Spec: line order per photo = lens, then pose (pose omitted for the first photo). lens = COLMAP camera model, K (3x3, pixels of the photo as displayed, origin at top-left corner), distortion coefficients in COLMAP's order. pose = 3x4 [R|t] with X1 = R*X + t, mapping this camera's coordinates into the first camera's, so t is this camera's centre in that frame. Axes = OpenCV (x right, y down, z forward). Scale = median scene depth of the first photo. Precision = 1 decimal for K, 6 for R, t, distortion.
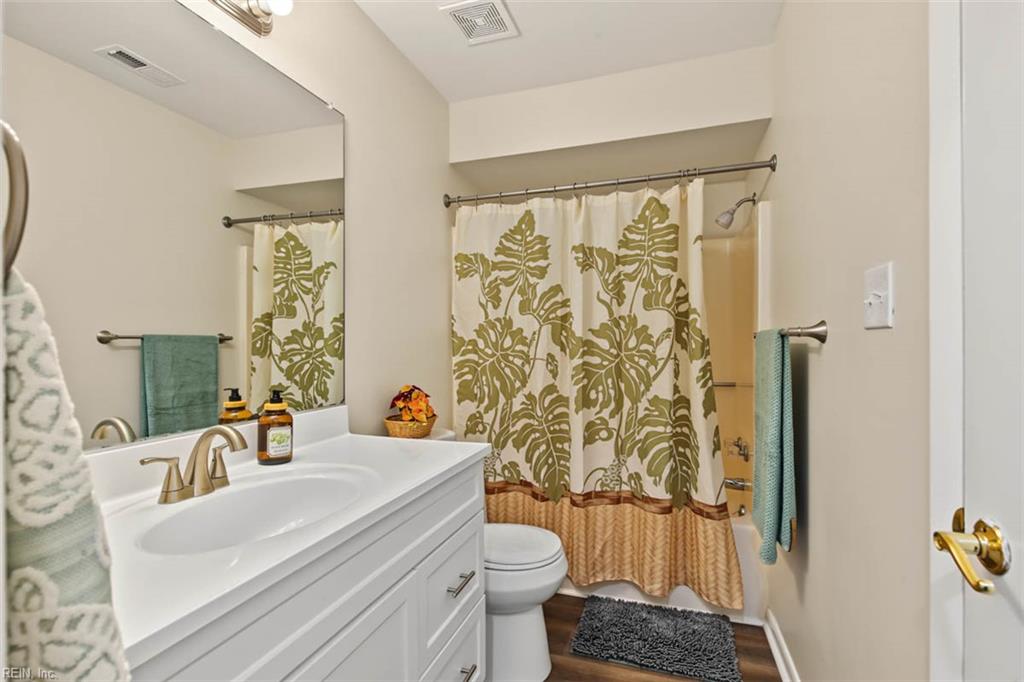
lens RADIAL K [[476.6, 0, 512.0], [0, 476.6, 341.0], [0, 0, 1]] dist [-0.001726, 0.000041]
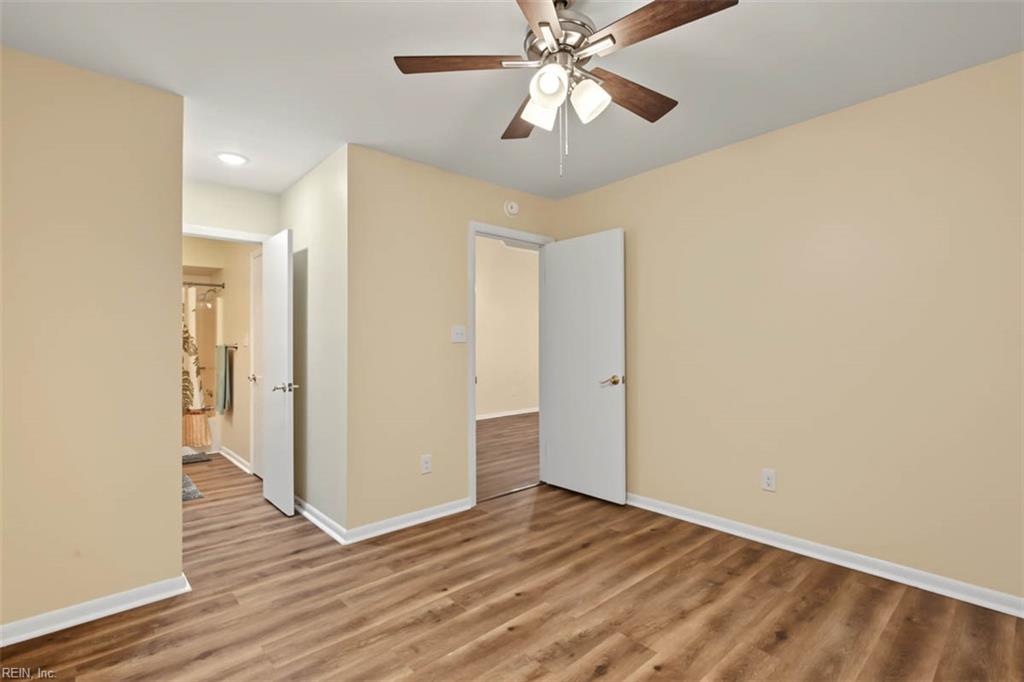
lens RADIAL K [[465.5, 0, 512.0], [0, 465.5, 341.0], [0, 0, 1]] dist [-0.000296, 0.000073]
pose [[0.489354, 0.010167, 0.872026, -0.997610], [-0.000524, 0.999935, -0.011364, -0.014088], [-0.872085, 0.005103, 0.489327, -1.803808]]
